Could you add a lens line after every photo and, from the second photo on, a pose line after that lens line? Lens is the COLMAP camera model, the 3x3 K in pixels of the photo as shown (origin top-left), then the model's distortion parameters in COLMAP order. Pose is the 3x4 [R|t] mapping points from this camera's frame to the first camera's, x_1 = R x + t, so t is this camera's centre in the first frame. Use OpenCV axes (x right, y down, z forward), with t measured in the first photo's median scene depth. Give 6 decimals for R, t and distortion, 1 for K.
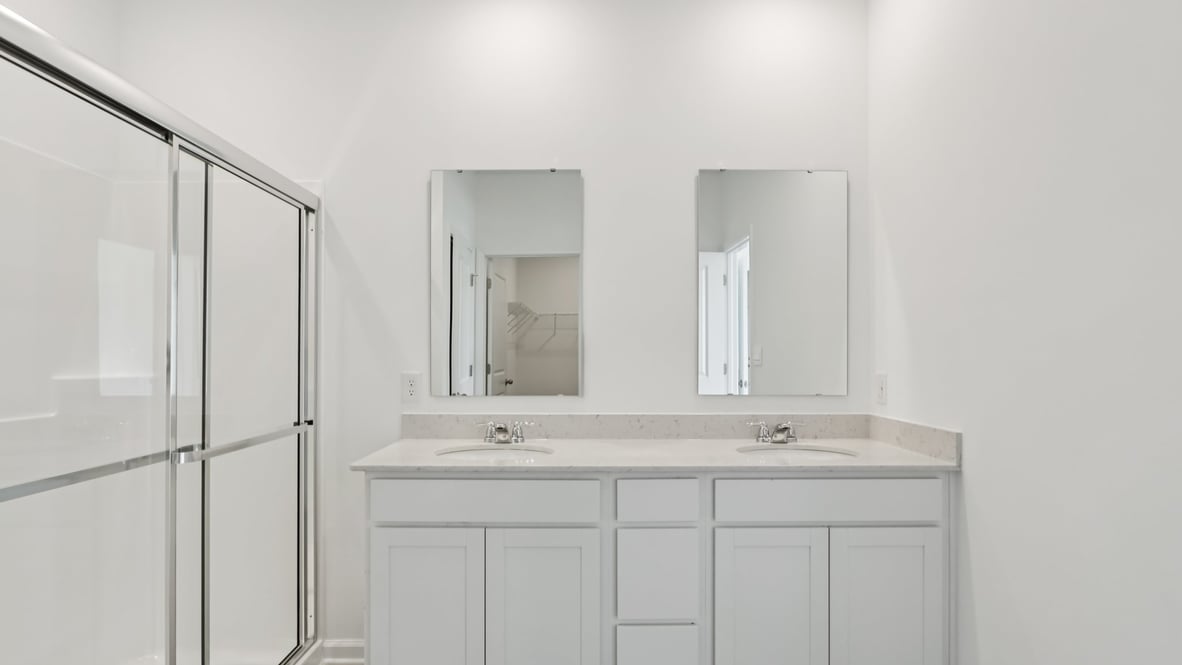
lens RADIAL K [[559.9, 0, 572.0], [0, 559.9, 354.7], [0, 0, 1]] dist [-0.044519, 0.000064]
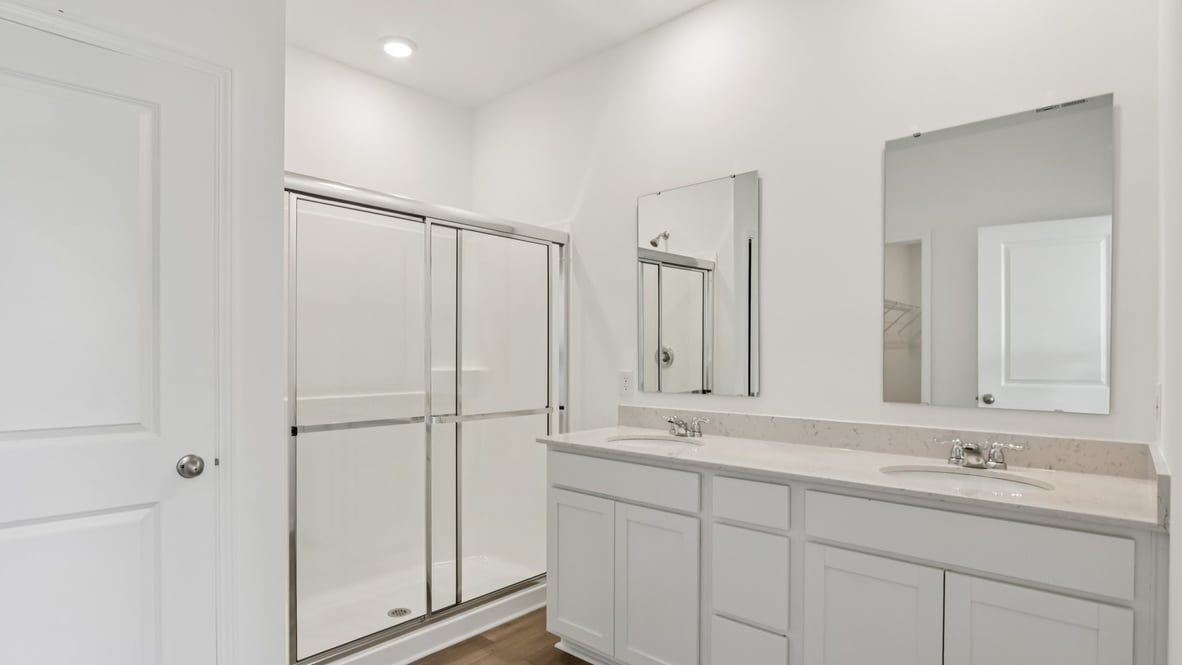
lens RADIAL K [[605.9, 0, 586.3], [0, 605.9, 348.4], [0, 0, 1]] dist [-0.004431, -0.000742]
pose [[0.733158, -0.007480, -0.680017, 0.530224], [-0.000619, 0.999932, -0.011667, -0.000102], [0.680058, 0.008975, 0.733104, -0.003383]]
